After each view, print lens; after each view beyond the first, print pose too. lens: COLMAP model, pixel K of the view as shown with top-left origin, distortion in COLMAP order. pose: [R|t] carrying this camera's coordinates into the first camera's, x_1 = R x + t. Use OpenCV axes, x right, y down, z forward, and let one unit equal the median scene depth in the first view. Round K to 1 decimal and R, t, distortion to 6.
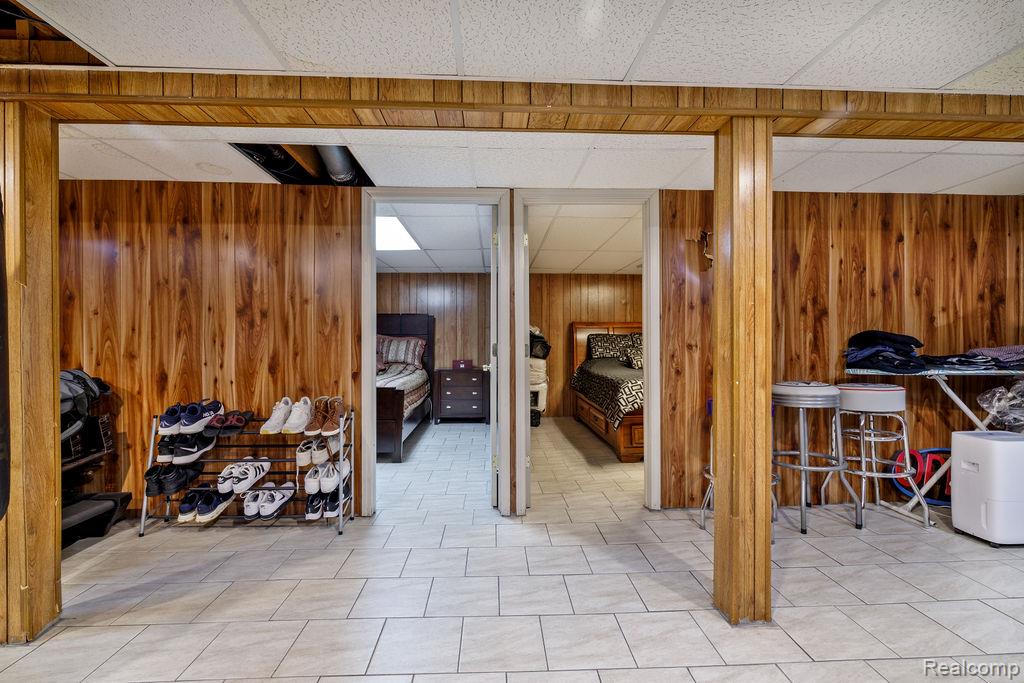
lens RADIAL K [[441.7, 0, 511.4], [0, 441.7, 344.4], [0, 0, 1]] dist [-0.000371, -0.000553]
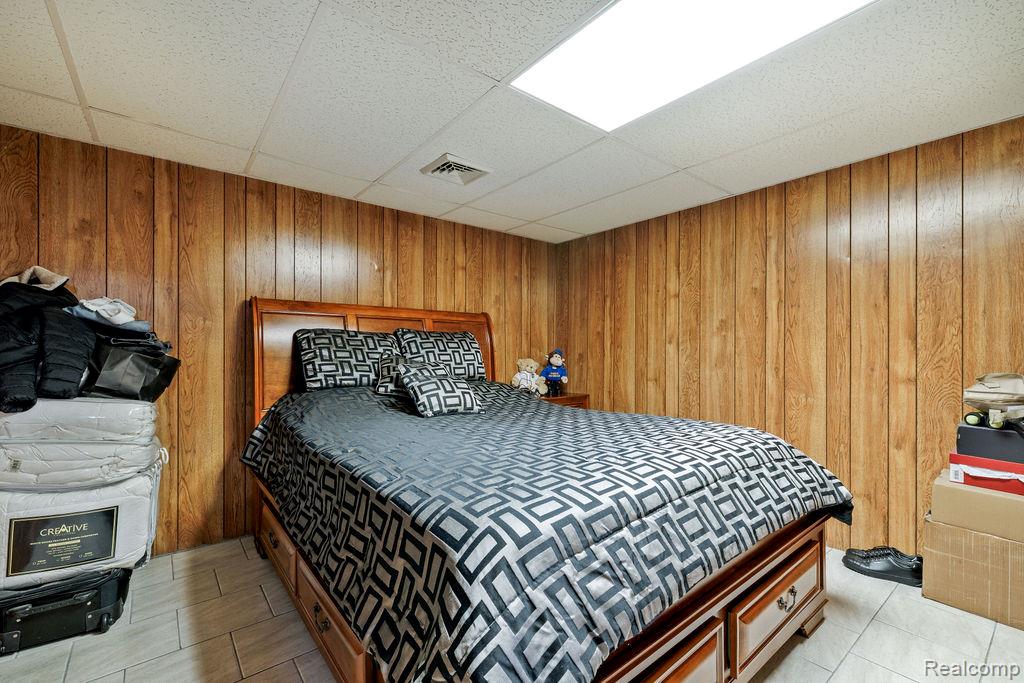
lens RADIAL K [[435.1, 0, 513.0], [0, 435.1, 350.6], [0, 0, 1]] dist [0.000619, -0.000045]
pose [[0.798567, 0.003787, 0.601893, 0.091258], [-0.001104, 0.999988, -0.004828, -0.001614], [-0.601904, 0.003191, 0.798562, 0.547955]]
